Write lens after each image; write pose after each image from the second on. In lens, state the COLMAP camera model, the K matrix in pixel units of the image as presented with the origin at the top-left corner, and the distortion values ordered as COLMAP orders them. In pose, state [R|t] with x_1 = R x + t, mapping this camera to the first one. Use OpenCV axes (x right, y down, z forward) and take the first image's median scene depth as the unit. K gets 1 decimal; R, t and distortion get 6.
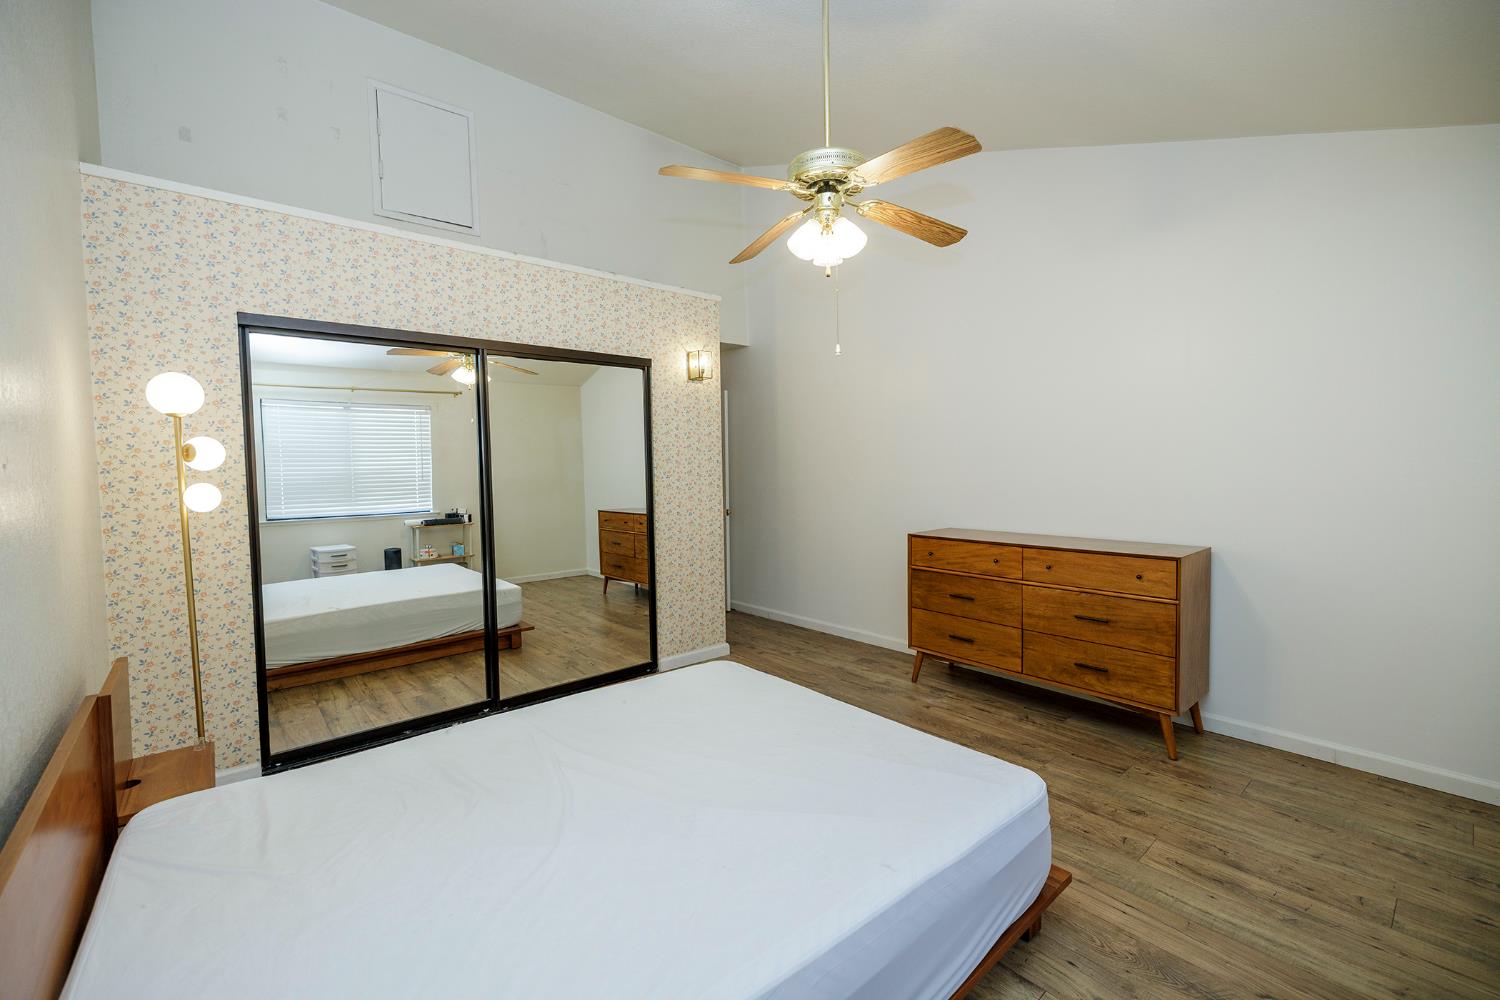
lens RADIAL K [[628.0, 0, 743.9], [0, 628.0, 493.3], [0, 0, 1]] dist [0.002950, -0.000358]
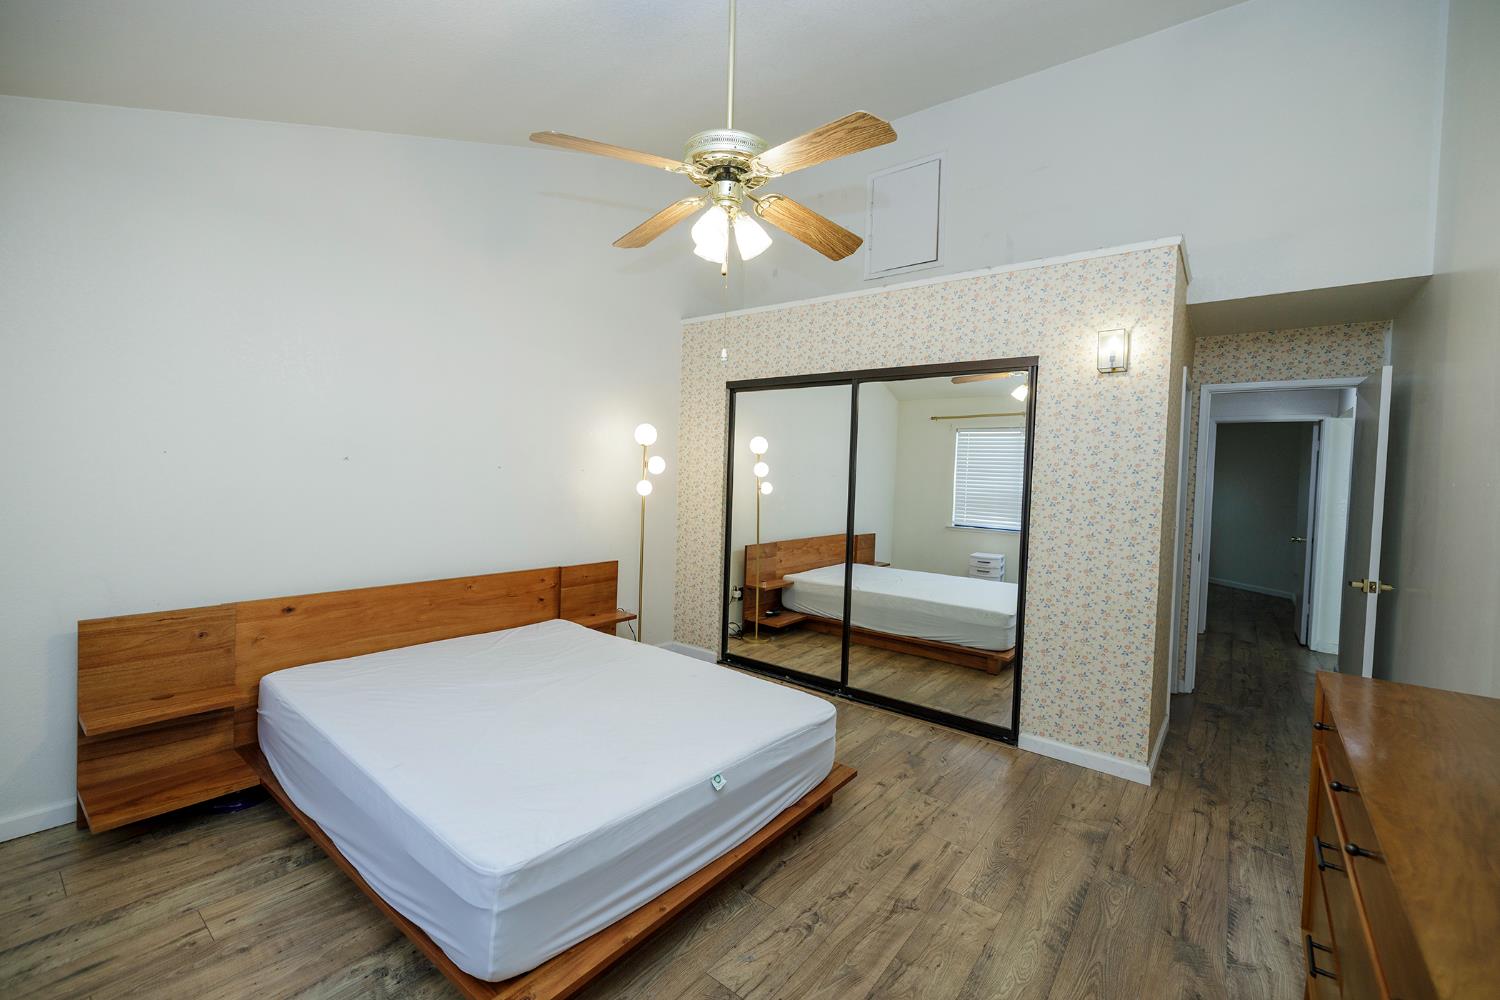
lens RADIAL K [[628.0, 0, 745.5], [0, 628.0, 499.8], [0, 0, 1]] dist [0.002950, -0.000358]
pose [[0.196027, 0.057097, -0.978935, 0.564131], [-0.087686, 0.995325, 0.040494, -0.030620], [0.976670, 0.077901, 0.200117, 0.482895]]
